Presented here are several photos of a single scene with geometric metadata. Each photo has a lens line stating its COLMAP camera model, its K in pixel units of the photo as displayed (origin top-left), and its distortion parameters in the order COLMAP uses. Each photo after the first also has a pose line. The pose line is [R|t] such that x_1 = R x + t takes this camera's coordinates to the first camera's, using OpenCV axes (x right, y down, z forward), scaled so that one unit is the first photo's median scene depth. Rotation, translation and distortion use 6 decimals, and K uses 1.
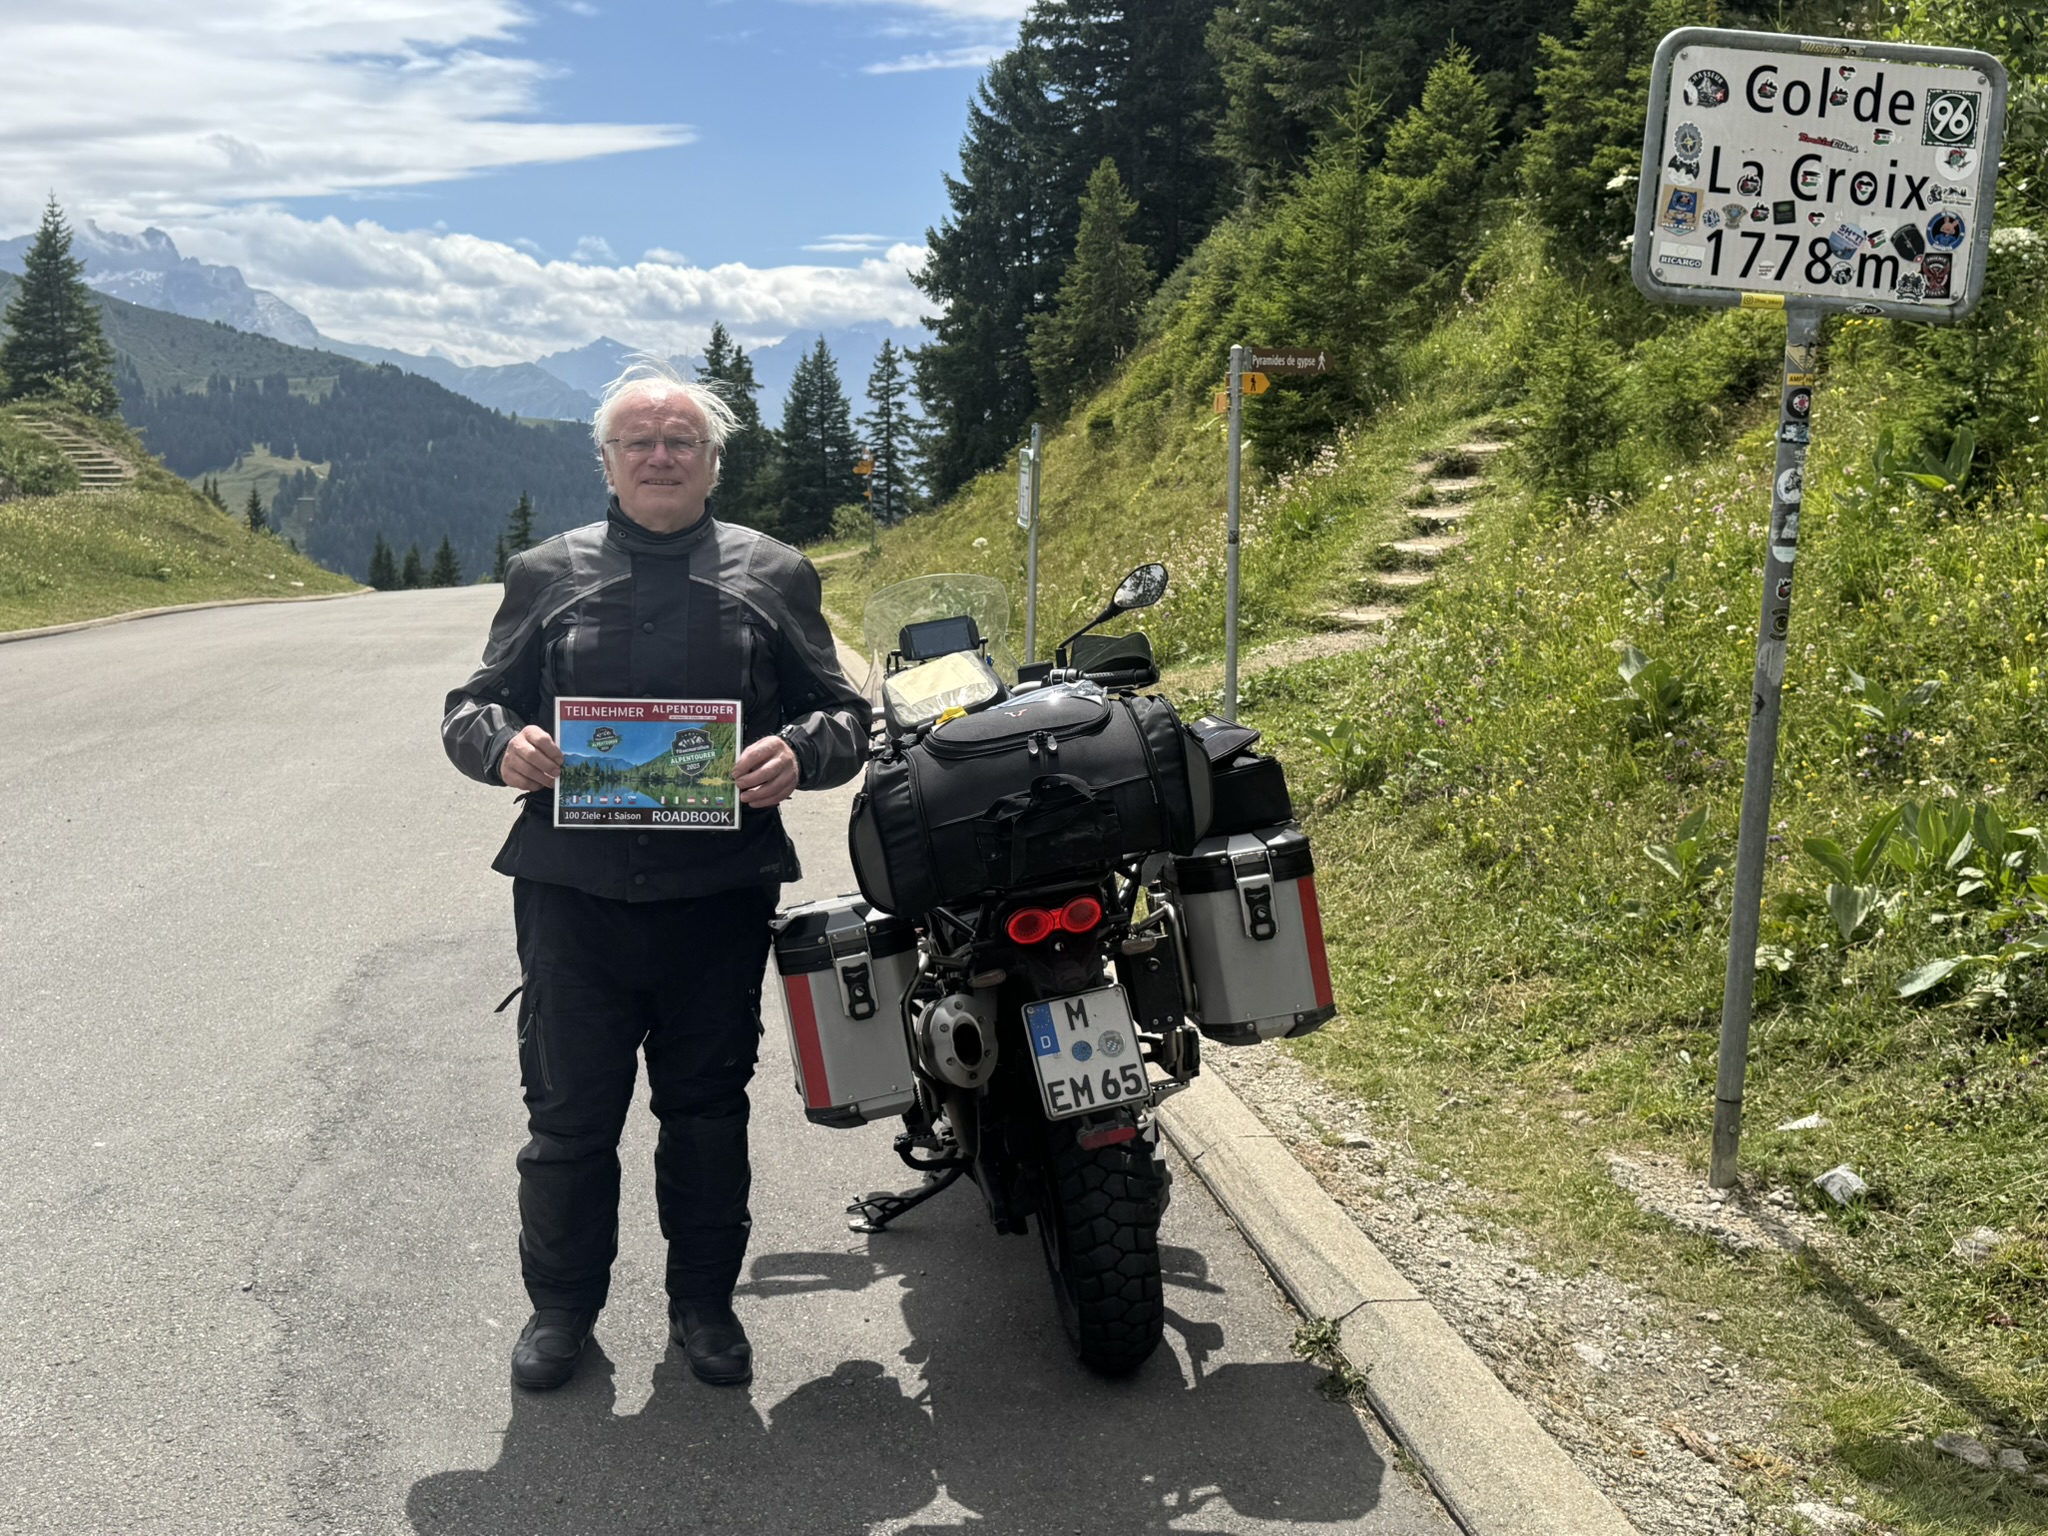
lens RADIAL K [[2049.5, 0, 1024.0], [0, 2049.5, 768.0], [0, 0, 1]] dist [0.171411, -0.346509]
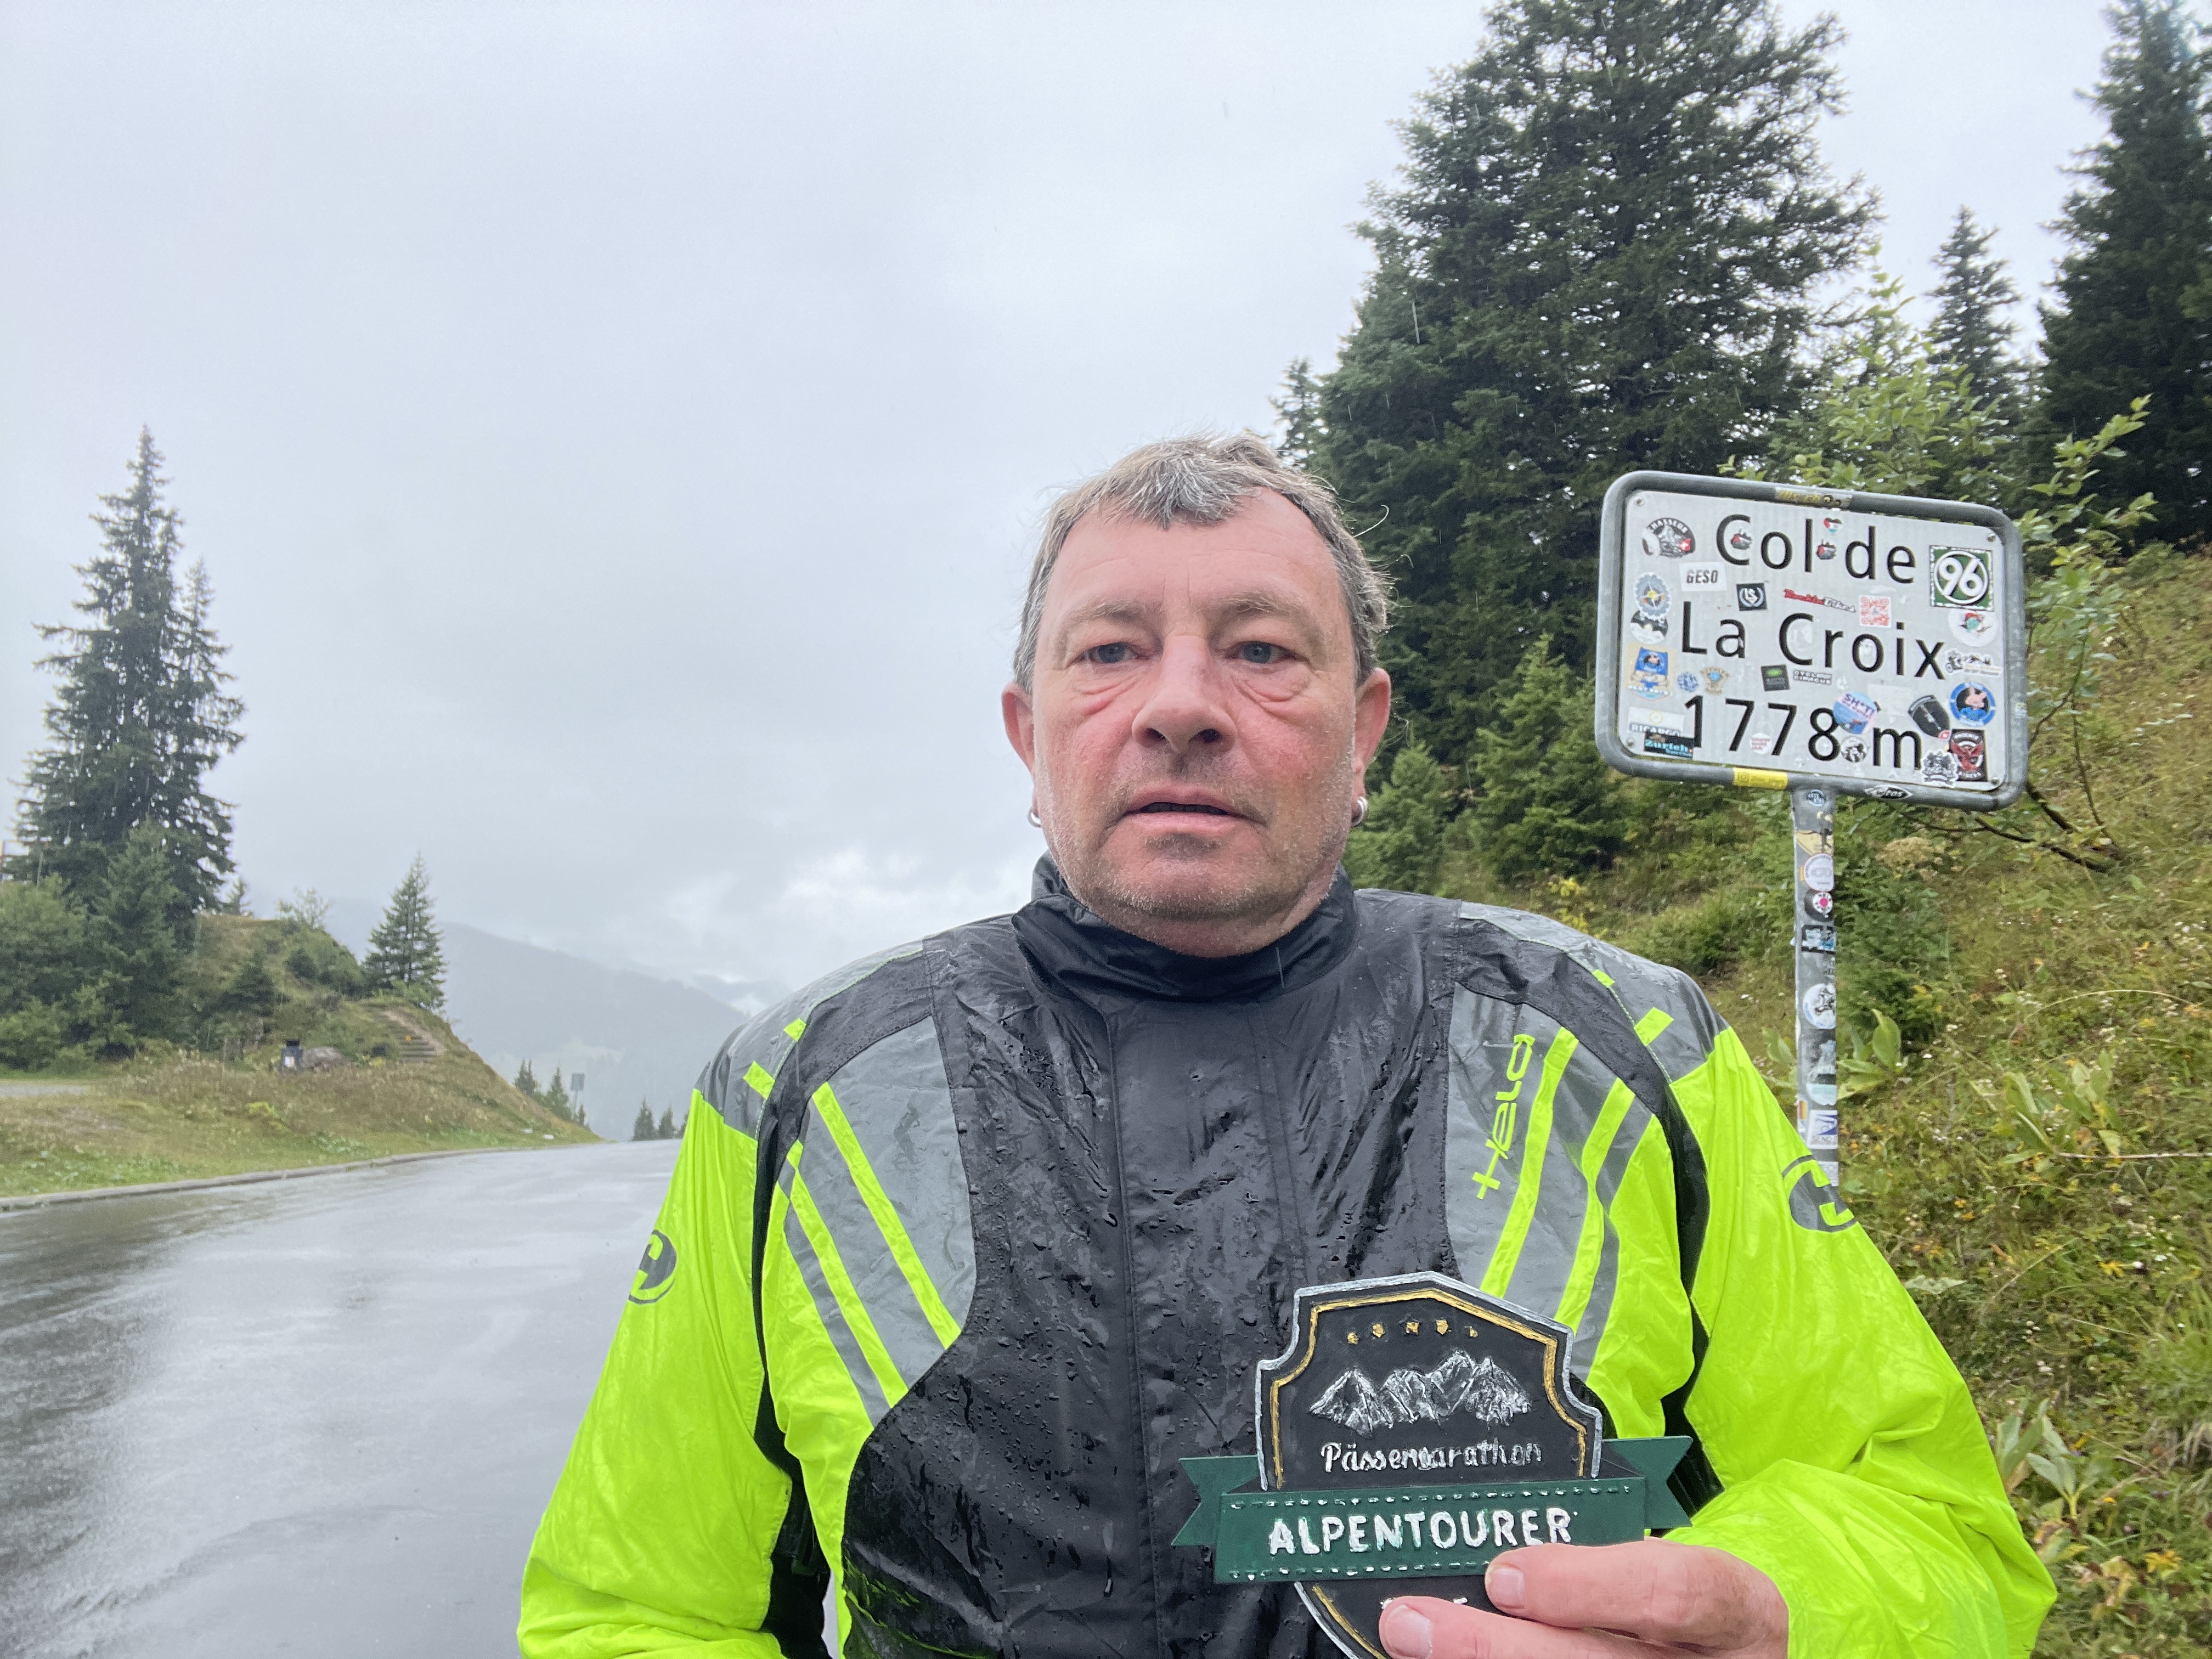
lens RADIAL K [[1517.3, 0, 1106.0], [0, 1517.3, 829.5], [0, 0, 1]] dist [0.049246, -0.092892]
pose [[0.999793, 0.017139, -0.010920, 0.032893], [-0.019572, 0.956715, -0.290369, -0.008473], [0.005471, 0.290523, 0.956852, 0.135518]]
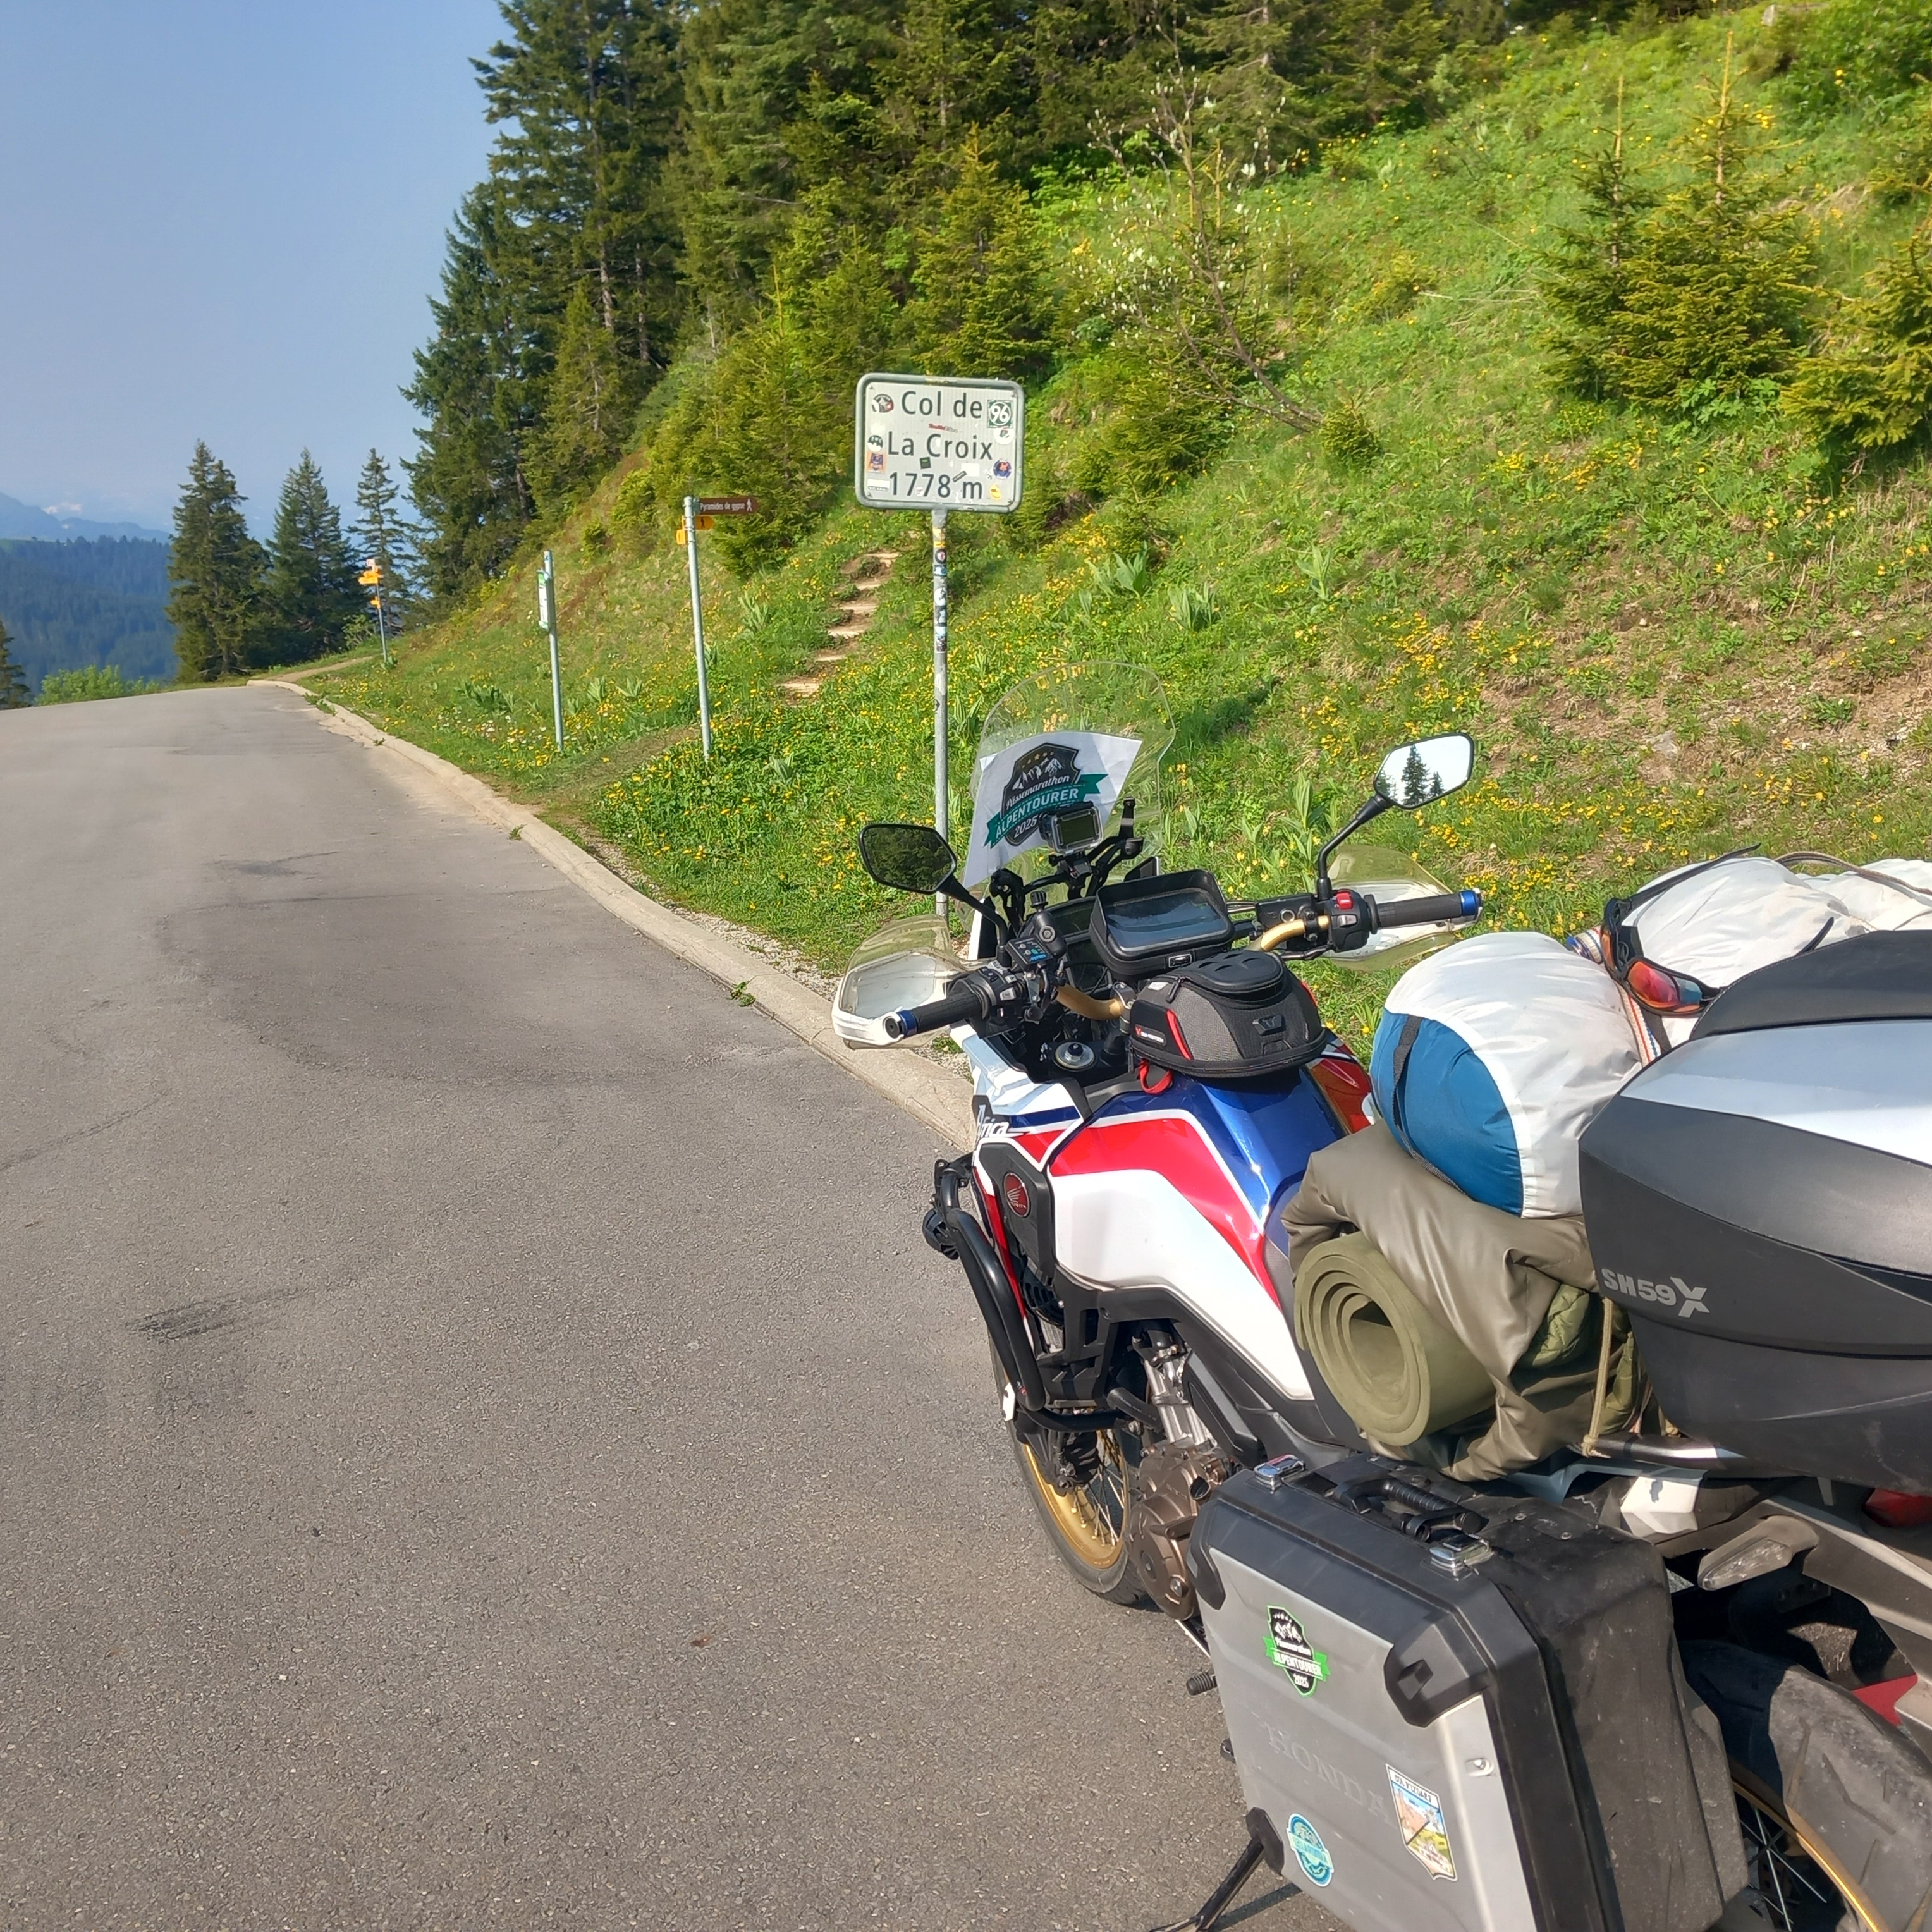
lens RADIAL K [[1993.3, 0, 936.0], [0, 1993.3, 966.0], [0, 0, 1]] dist [0.192874, -0.567103]
pose [[0.979099, -0.082345, 0.185971, -0.011717], [0.071973, 0.995486, 0.061865, 0.033378], [-0.190226, -0.047187, 0.980606, -0.303728]]
